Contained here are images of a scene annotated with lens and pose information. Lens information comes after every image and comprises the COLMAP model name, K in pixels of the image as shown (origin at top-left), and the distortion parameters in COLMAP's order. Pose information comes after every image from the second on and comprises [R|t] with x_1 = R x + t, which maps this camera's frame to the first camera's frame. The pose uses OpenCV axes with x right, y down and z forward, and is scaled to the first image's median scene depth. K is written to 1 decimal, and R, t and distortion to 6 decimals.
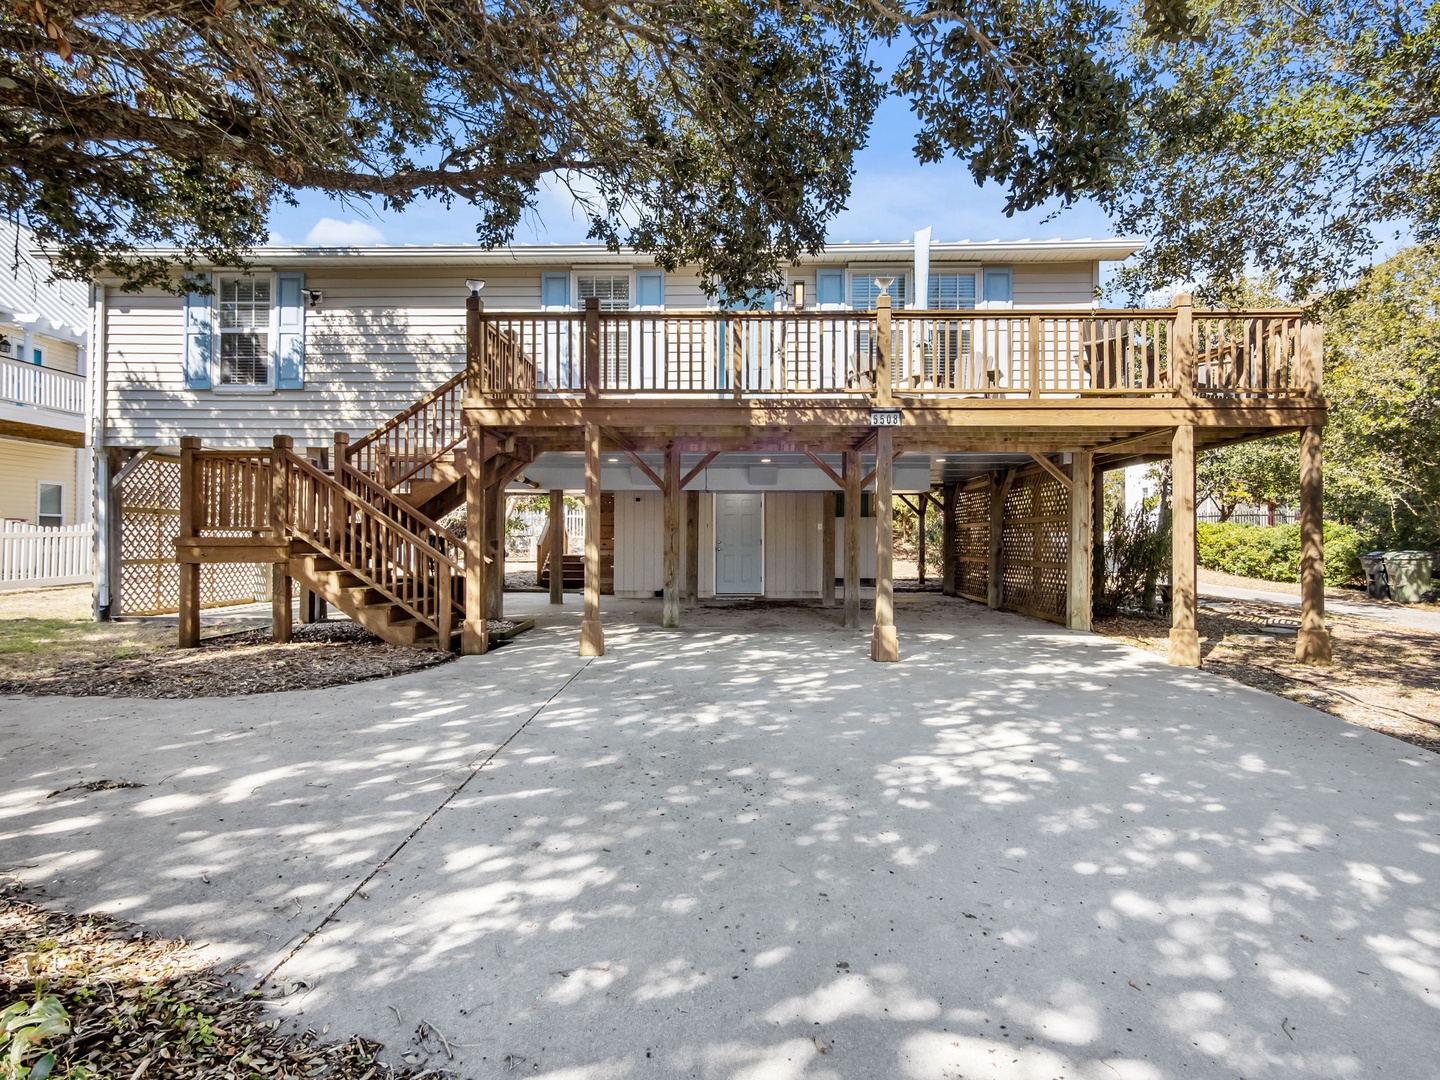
lens RADIAL K [[815.7, 0, 719.4], [0, 815.7, 537.0], [0, 0, 1]] dist [0.003082, -0.001725]
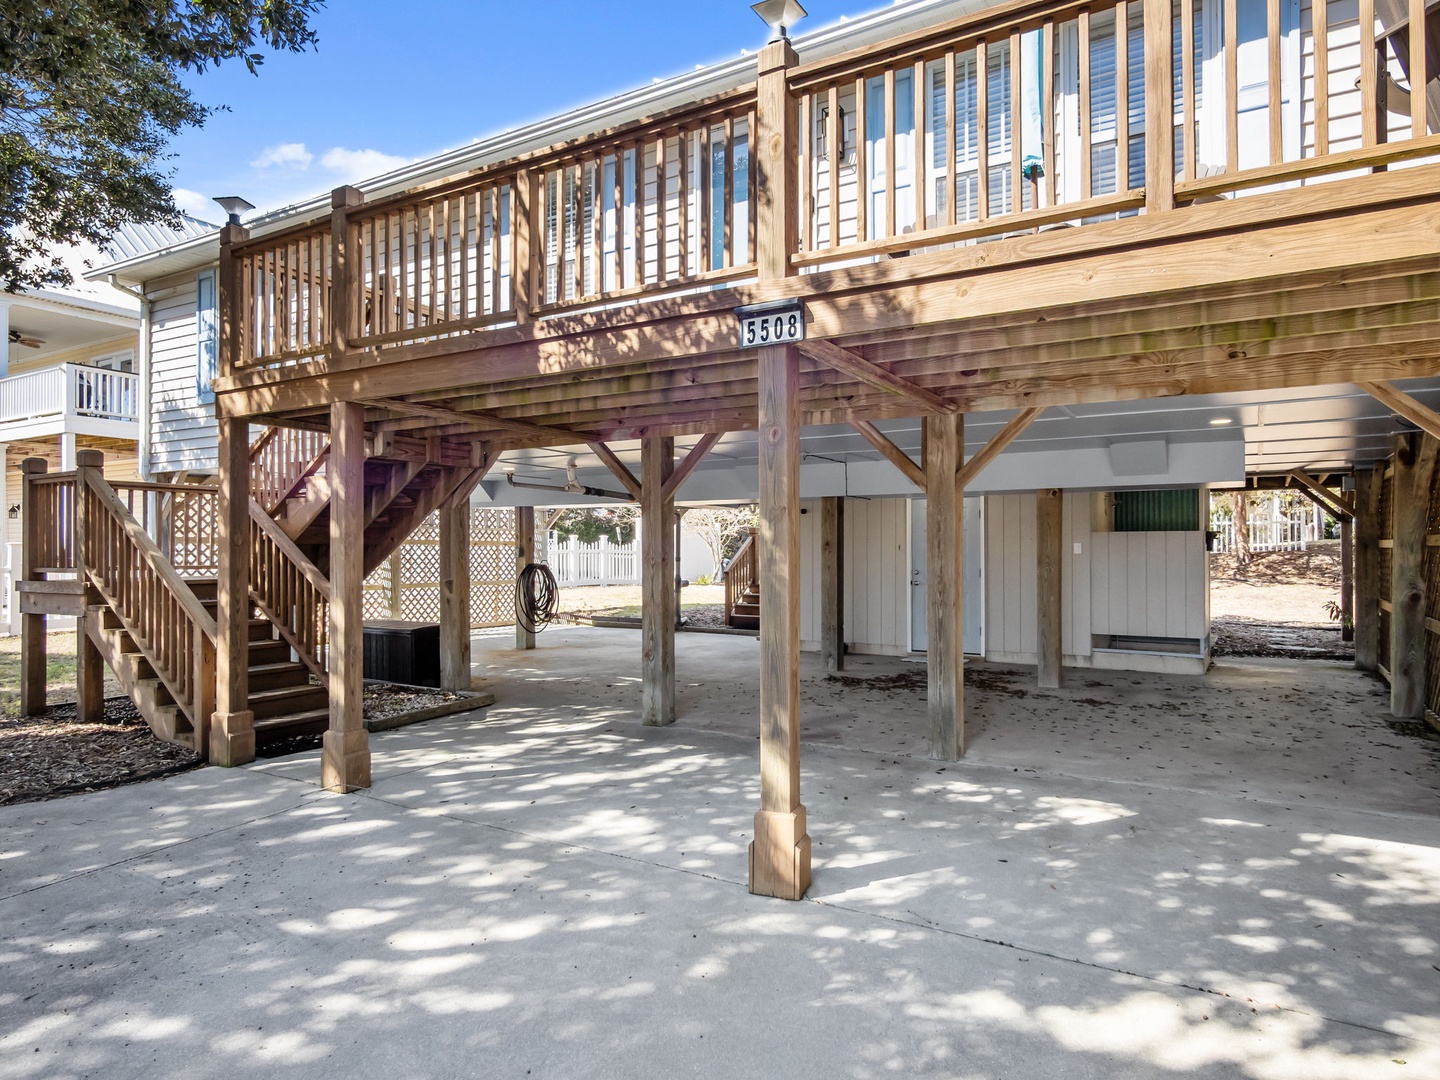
lens RADIAL K [[861.8, 0, 740.6], [0, 861.8, 534.4], [0, 0, 1]] dist [0.000156, 0.001389]
pose [[0.878954, -0.012170, -0.476752, 0.331815], [0.006660, 0.999890, -0.013246, -0.025583], [0.476861, 0.008468, 0.878938, 0.493330]]
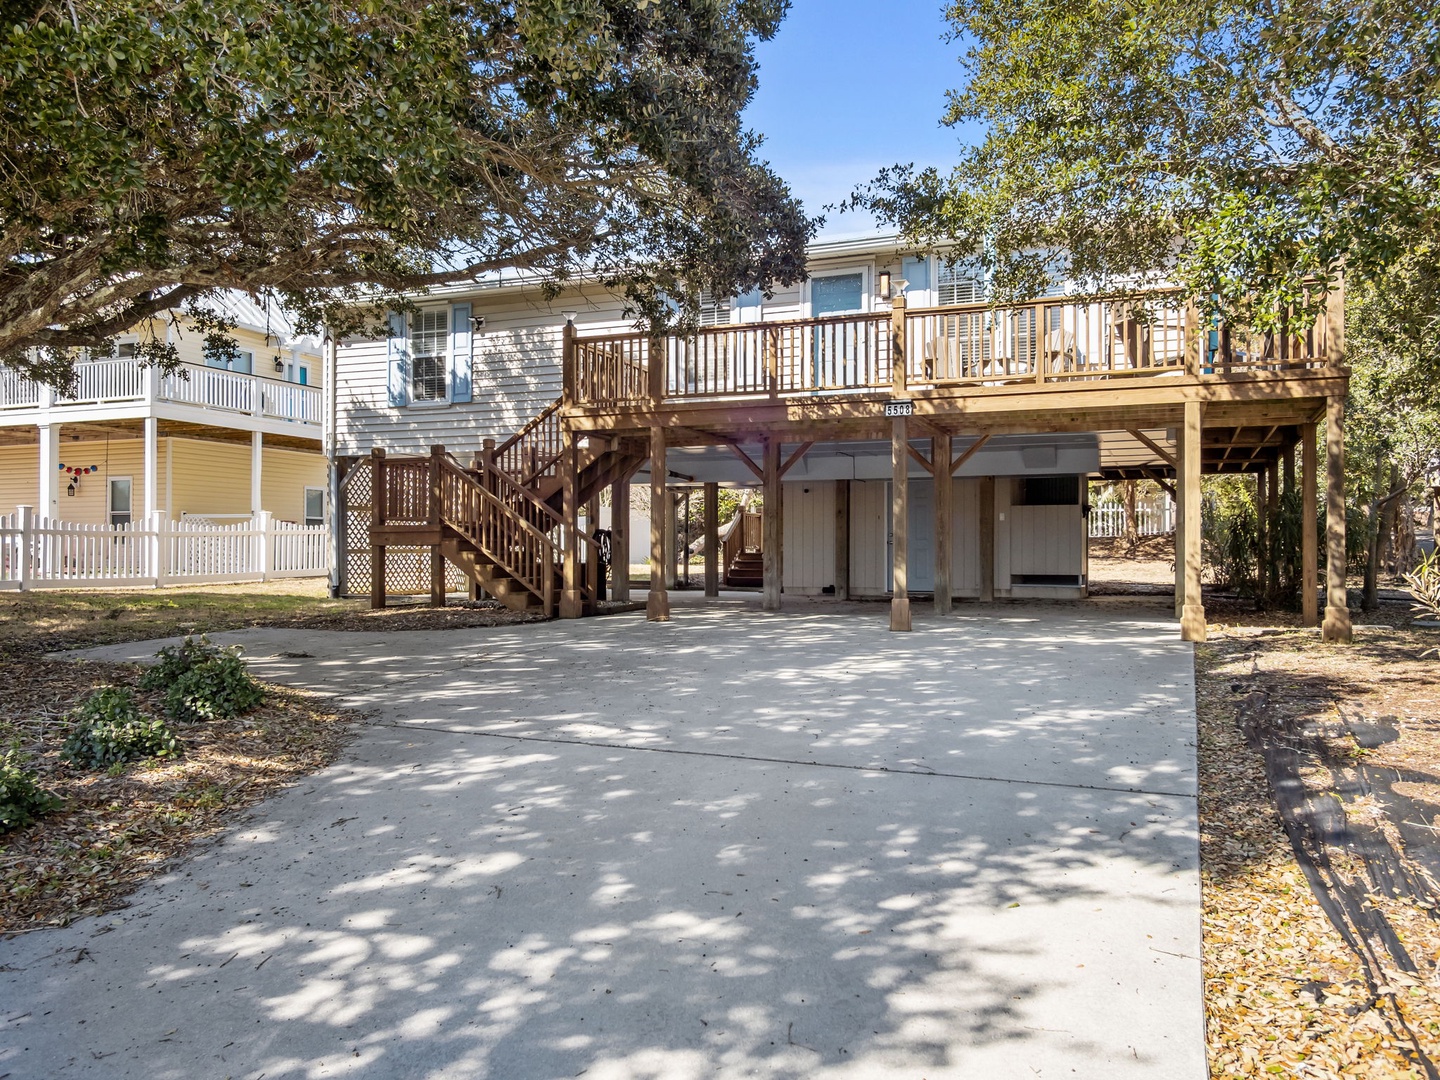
lens RADIAL K [[1097.9, 0, 725.4], [0, 1097.9, 543.7], [0, 0, 1]] dist [0.011926, 0.004450]
pose [[0.939286, -0.005910, -0.343084, 0.399193], [0.004781, 0.999980, -0.004136, 0.033013], [0.343101, 0.002245, 0.939296, -0.384879]]
